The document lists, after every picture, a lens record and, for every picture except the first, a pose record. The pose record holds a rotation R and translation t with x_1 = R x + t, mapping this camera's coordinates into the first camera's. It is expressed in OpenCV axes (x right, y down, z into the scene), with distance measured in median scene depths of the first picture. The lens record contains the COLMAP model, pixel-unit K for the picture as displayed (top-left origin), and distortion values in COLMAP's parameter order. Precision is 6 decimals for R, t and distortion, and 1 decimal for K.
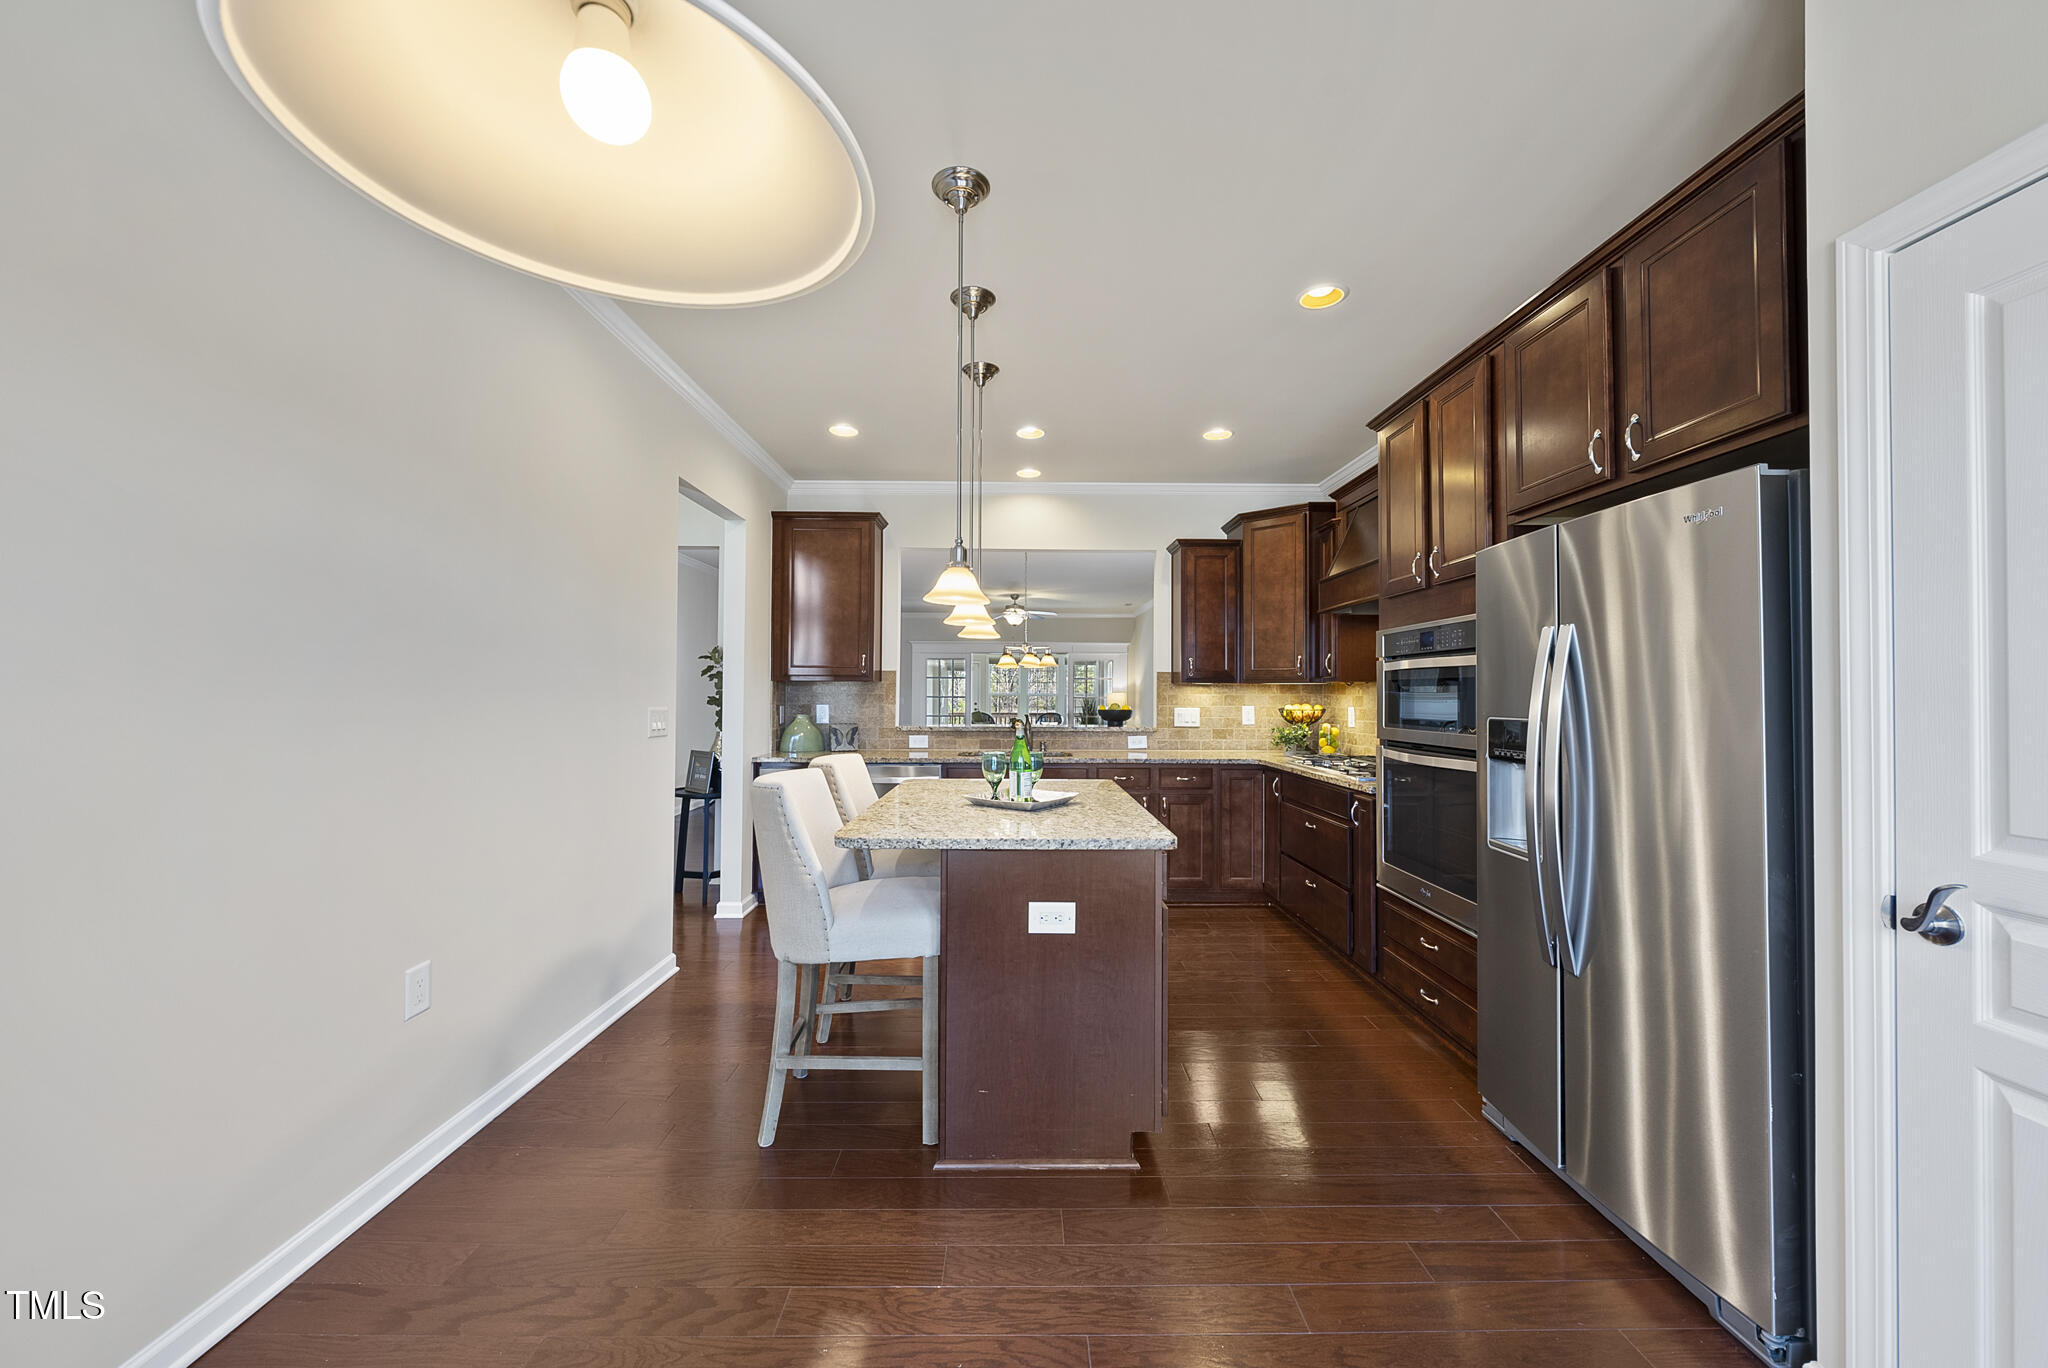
lens RADIAL K [[761.2, 0, 1021.0], [0, 761.2, 680.8], [0, 0, 1]] dist [-0.004687, 0.000354]
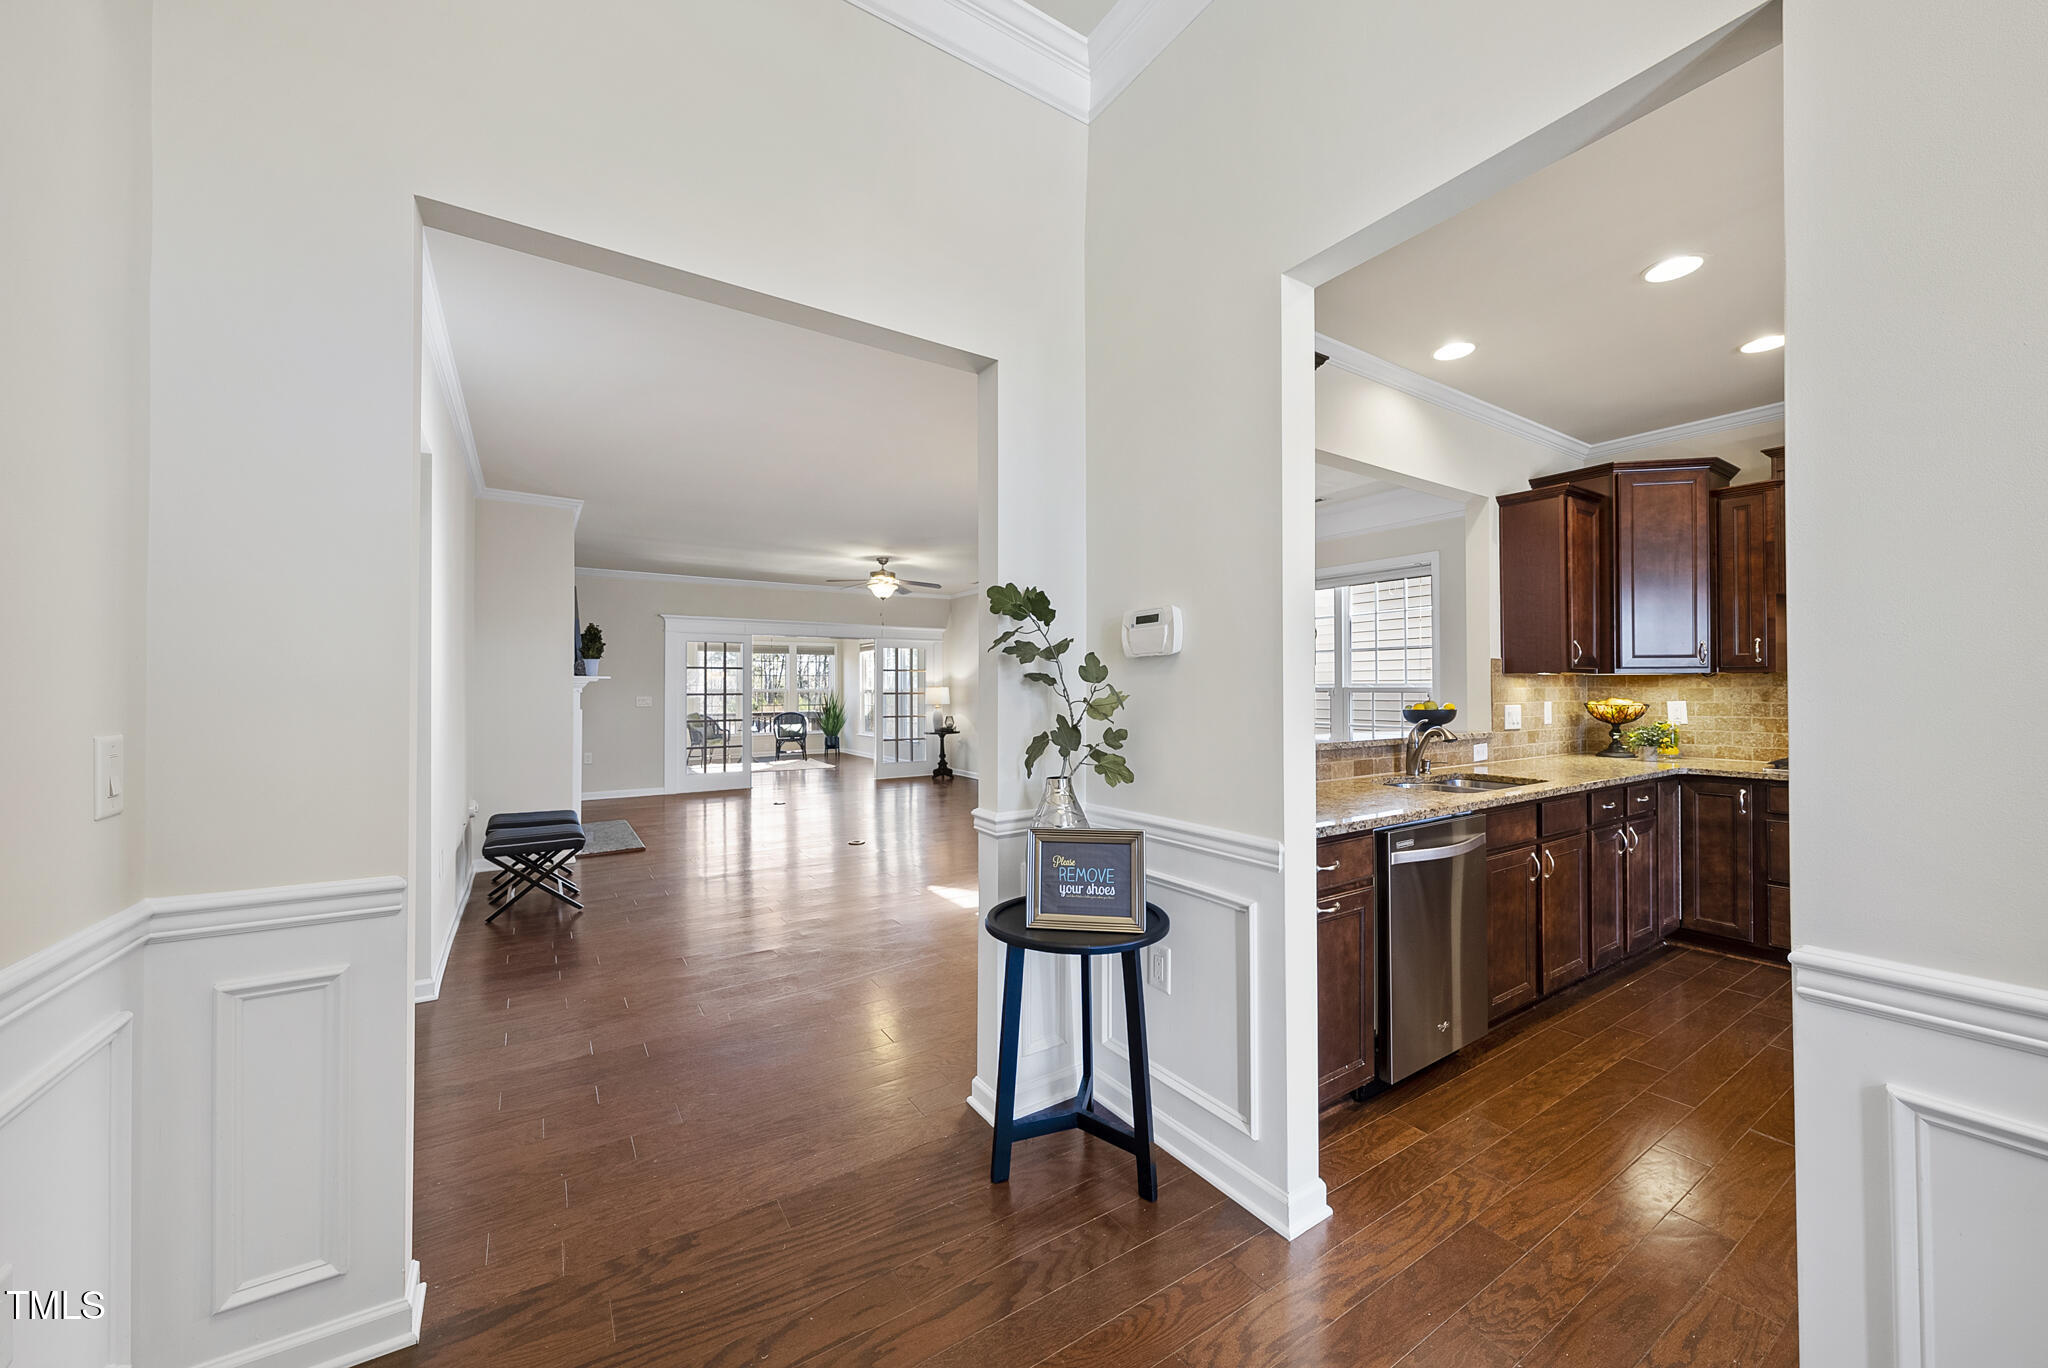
lens RADIAL K [[761.2, 0, 1011.5], [0, 761.2, 683.6], [0, 0, 1]] dist [-0.004687, 0.000354]
pose [[0.847500, -0.002031, 0.530792, -0.627692], [-0.003866, 0.999943, 0.009999, 0.007583], [-0.530782, -0.010527, 0.847443, 0.615938]]
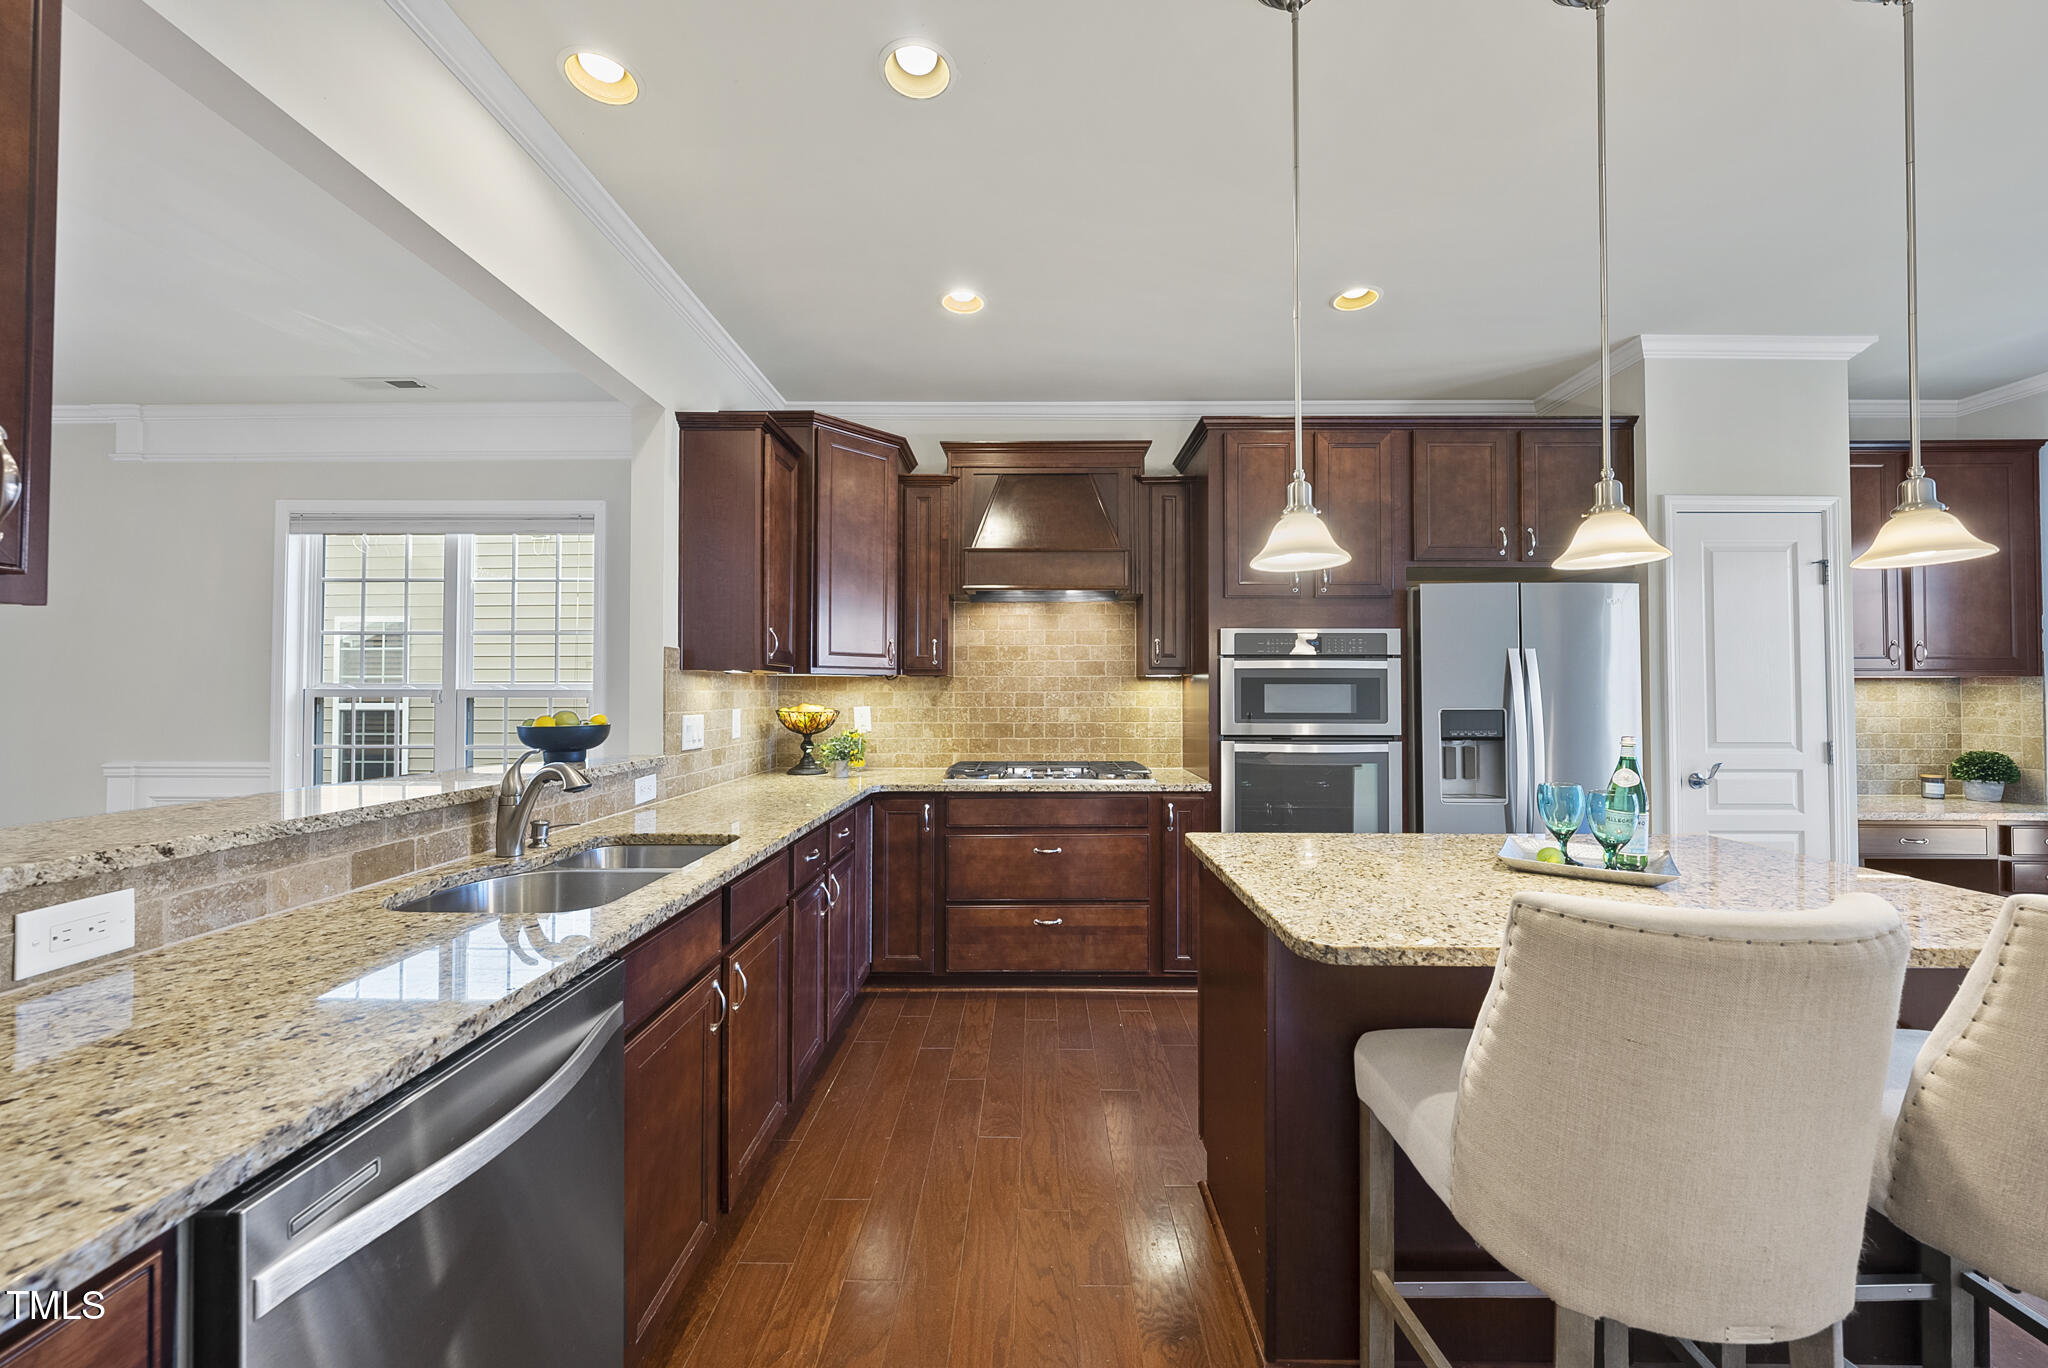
lens RADIAL K [[761.2, 0, 1040.1], [0, 761.2, 679.3], [0, 0, 1]] dist [-0.004687, 0.000354]
pose [[0.010649, 0.014126, 0.999844, -0.327837], [-0.018836, 0.999726, -0.013924, 0.012489], [-0.999766, -0.018685, 0.010912, 0.746047]]
